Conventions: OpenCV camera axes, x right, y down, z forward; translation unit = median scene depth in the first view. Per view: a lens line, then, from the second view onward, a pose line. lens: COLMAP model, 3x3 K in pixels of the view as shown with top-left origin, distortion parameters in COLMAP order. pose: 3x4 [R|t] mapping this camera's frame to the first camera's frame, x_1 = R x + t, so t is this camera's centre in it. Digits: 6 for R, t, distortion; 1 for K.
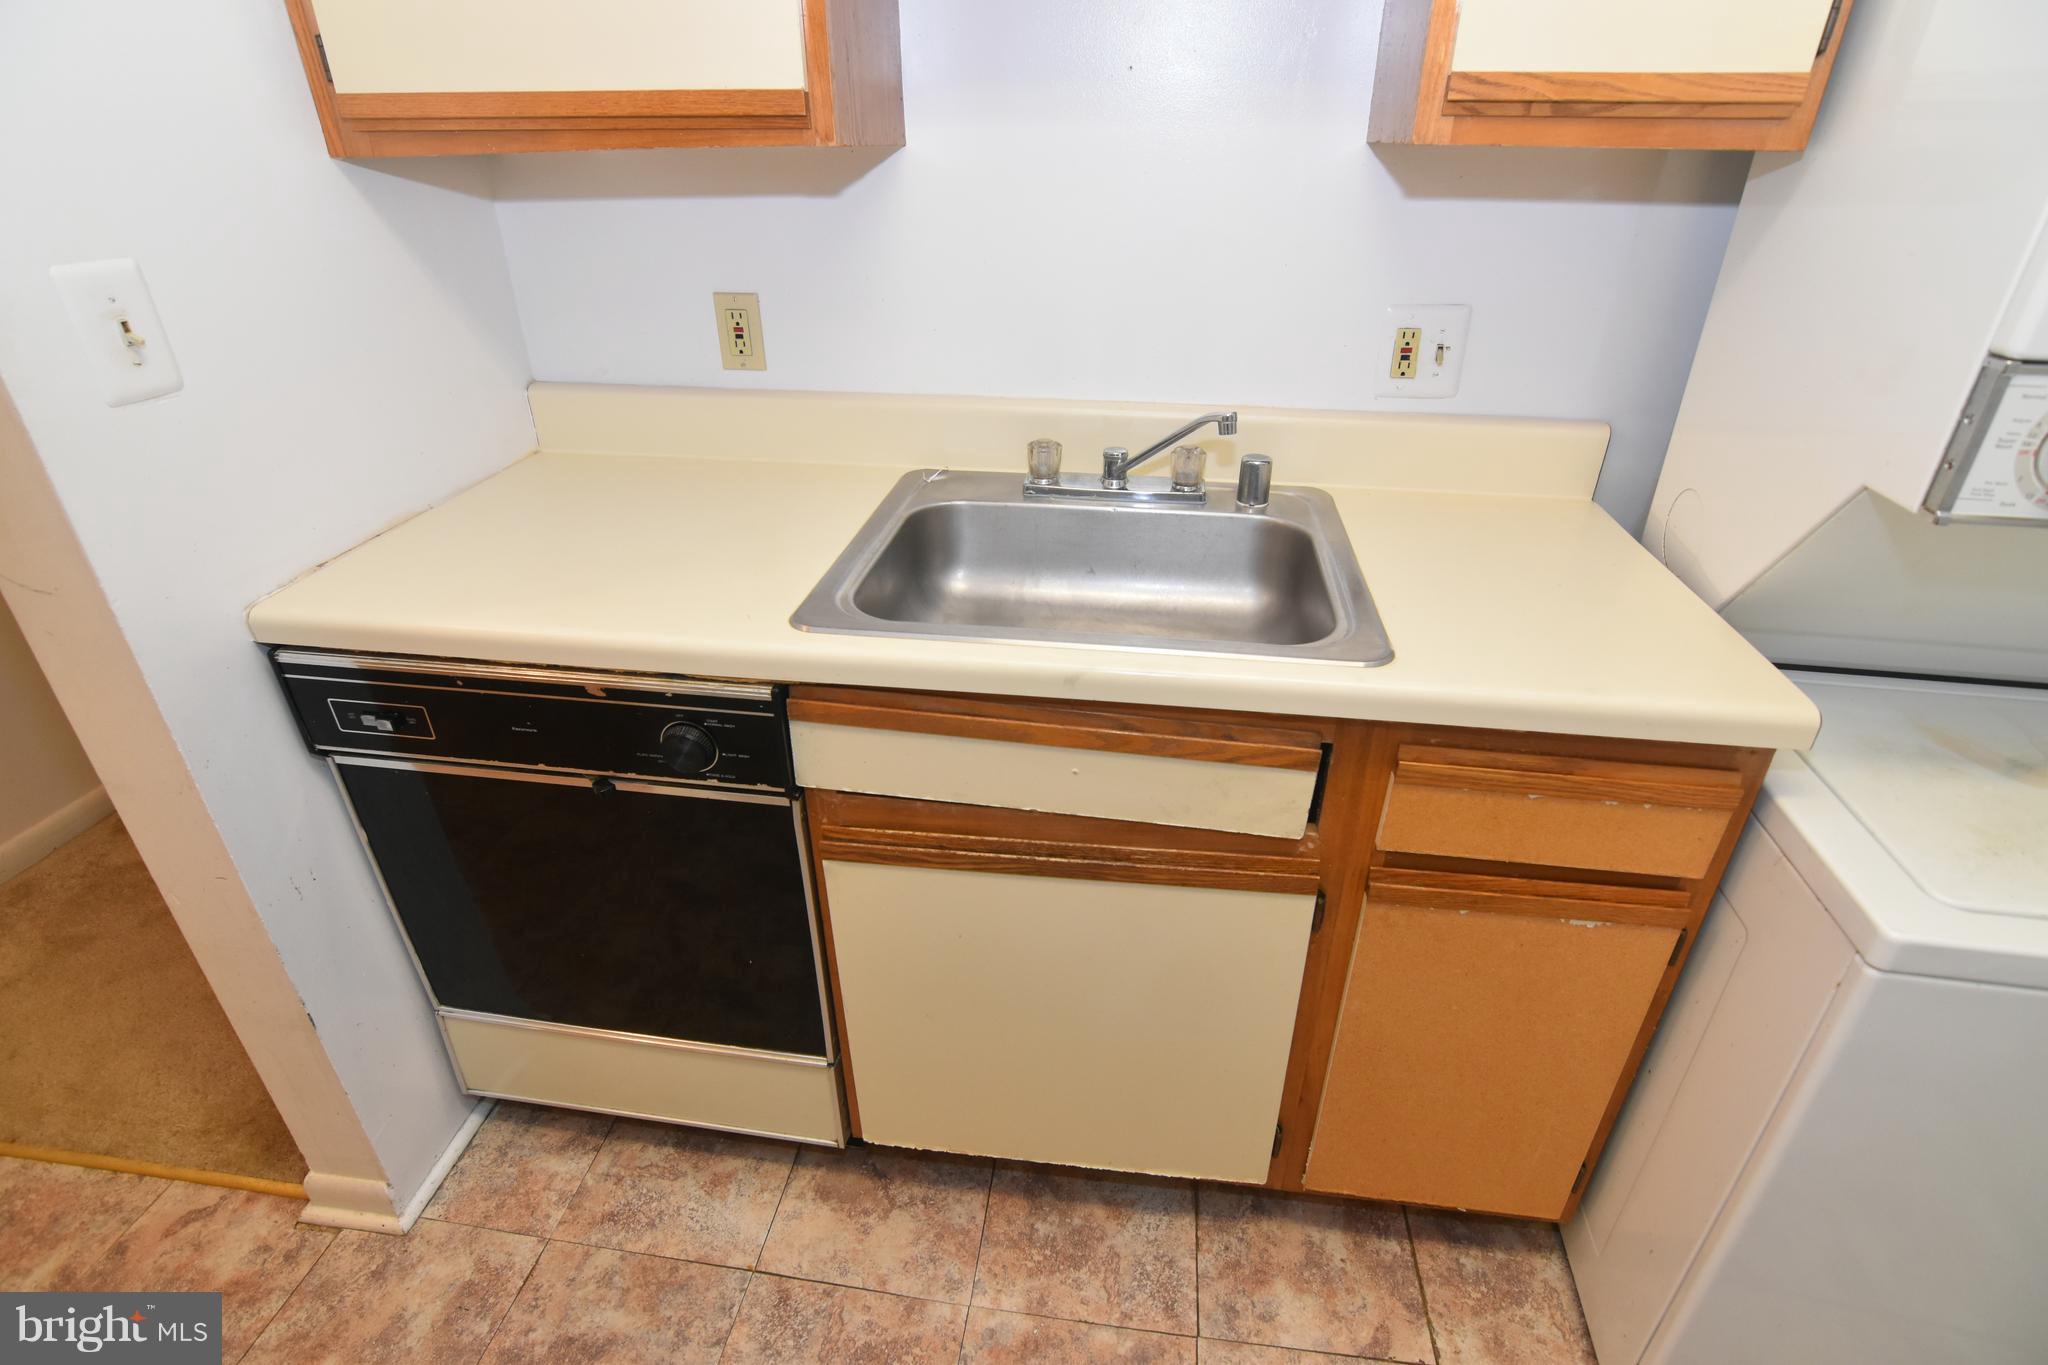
lens RADIAL K [[1002.6, 0, 1024.0], [0, 1002.6, 682.5], [0, 0, 1]] dist [-0.032792, 0.010776]
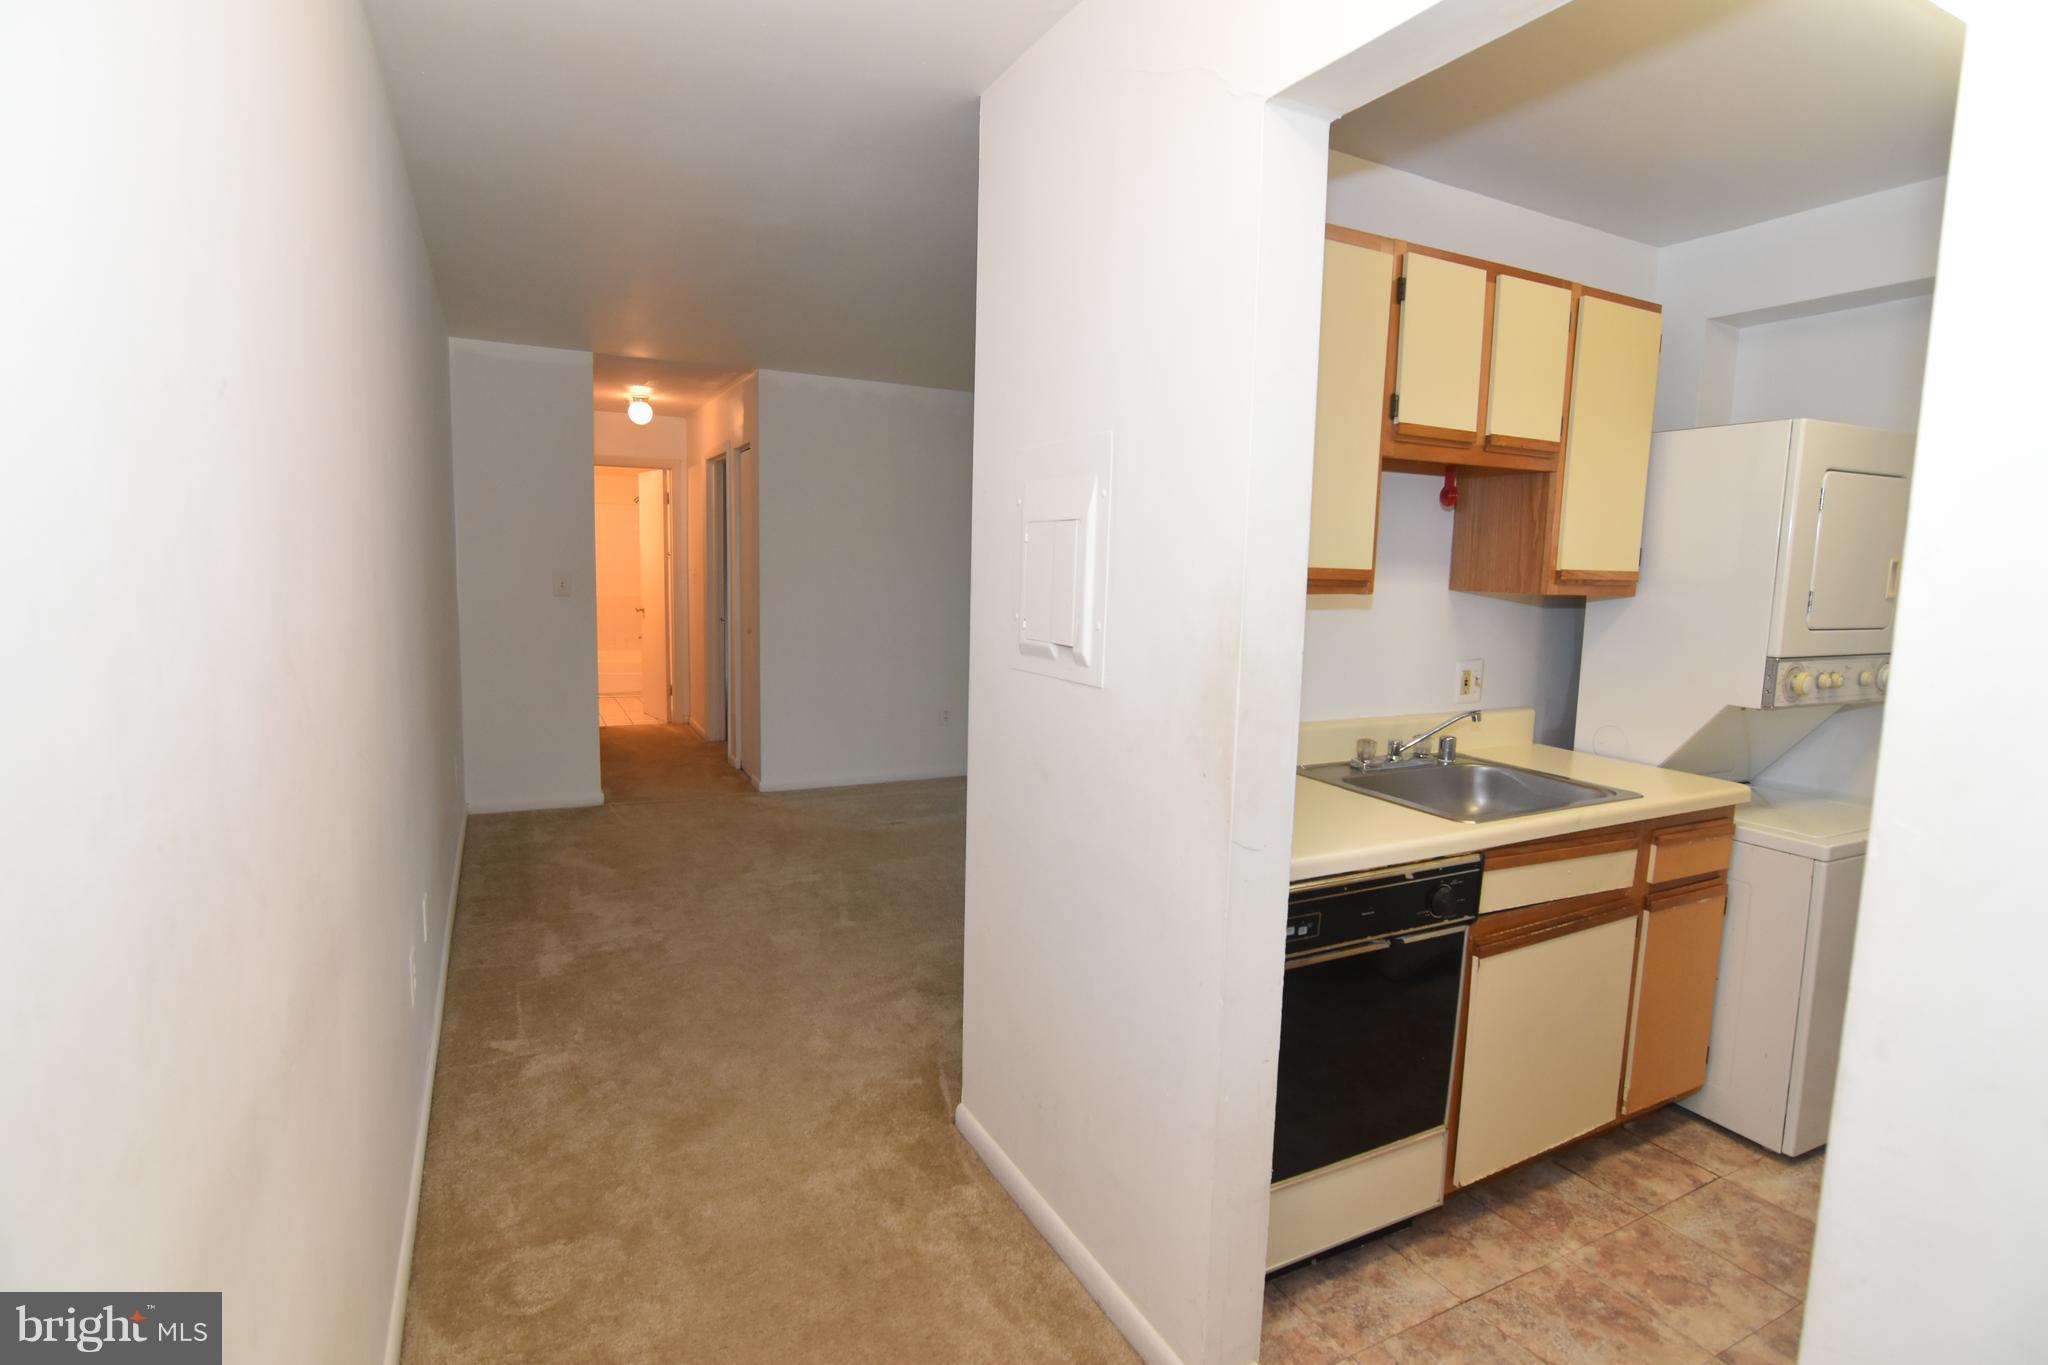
lens RADIAL K [[1002.6, 0, 1024.0], [0, 1002.6, 682.5], [0, 0, 1]] dist [-0.032792, 0.010776]
pose [[0.812768, -0.051711, 0.580288, -1.657088], [0.260838, 0.922942, -0.283091, 0.011712], [-0.520934, 0.381449, 0.763626, -0.094189]]
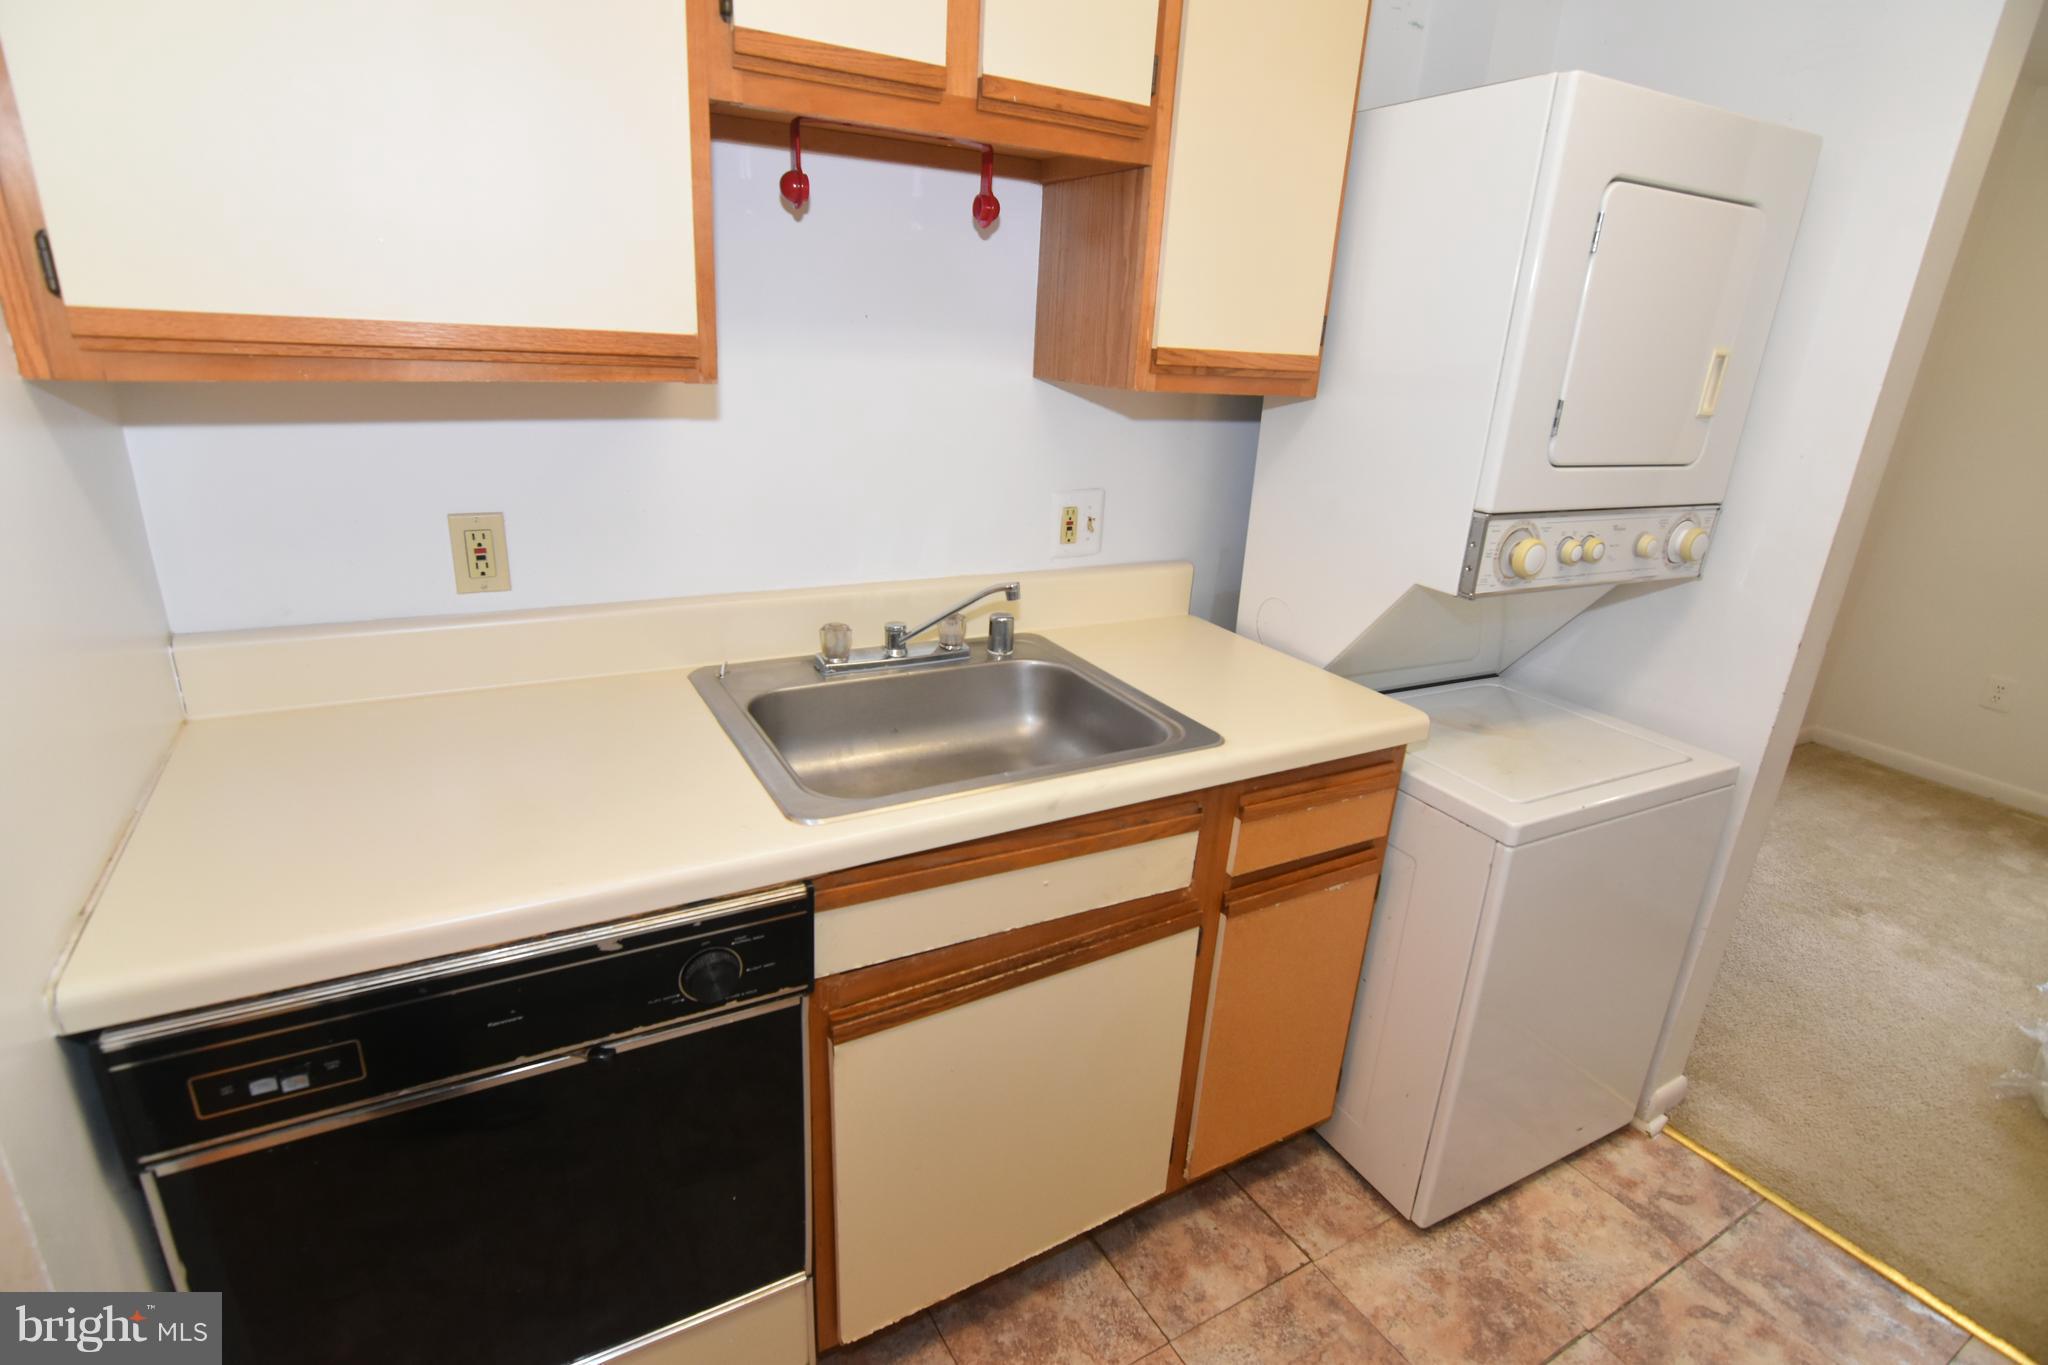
lens RADIAL K [[1002.6, 0, 1024.0], [0, 1002.6, 682.5], [0, 0, 1]] dist [-0.032792, 0.010776]
pose [[0.788328, -0.161908, 0.593570, -0.532089], [0.247817, 0.966592, -0.065472, -0.059649], [-0.563140, 0.198711, 0.802115, 0.002063]]
